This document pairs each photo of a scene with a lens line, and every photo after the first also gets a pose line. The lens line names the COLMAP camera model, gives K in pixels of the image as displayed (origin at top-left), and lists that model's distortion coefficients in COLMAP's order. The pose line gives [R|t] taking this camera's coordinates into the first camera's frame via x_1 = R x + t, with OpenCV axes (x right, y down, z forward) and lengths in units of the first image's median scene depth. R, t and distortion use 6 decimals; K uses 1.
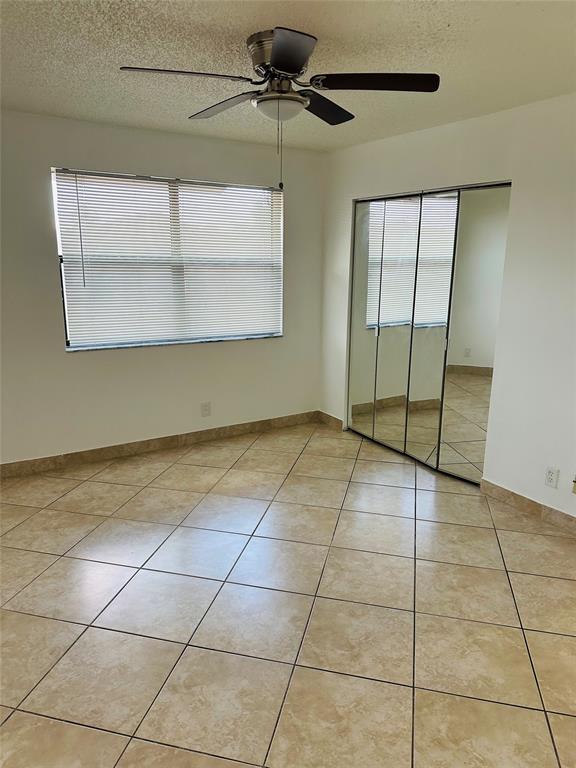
lens RADIAL K [[535.9, 0, 275.7], [0, 535.9, 387.4], [0, 0, 1]] dist [0.079014, -0.103664]
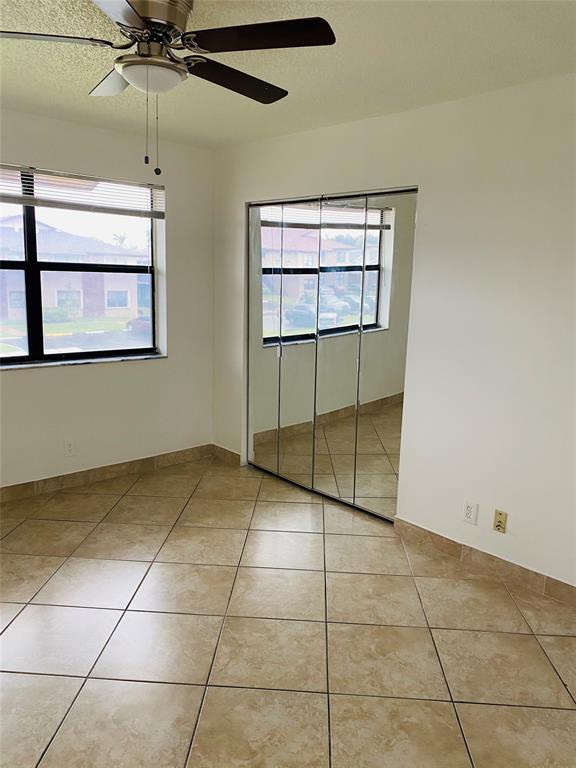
lens RADIAL K [[589.0, 0, 276.8], [0, 589.0, 383.8], [0, 0, 1]] dist [0.028781, -0.022401]
pose [[0.982854, -0.012642, 0.183952, 0.018984], [0.022065, 0.998542, -0.049266, -0.007572], [-0.183060, 0.052480, 0.981700, 0.100323]]
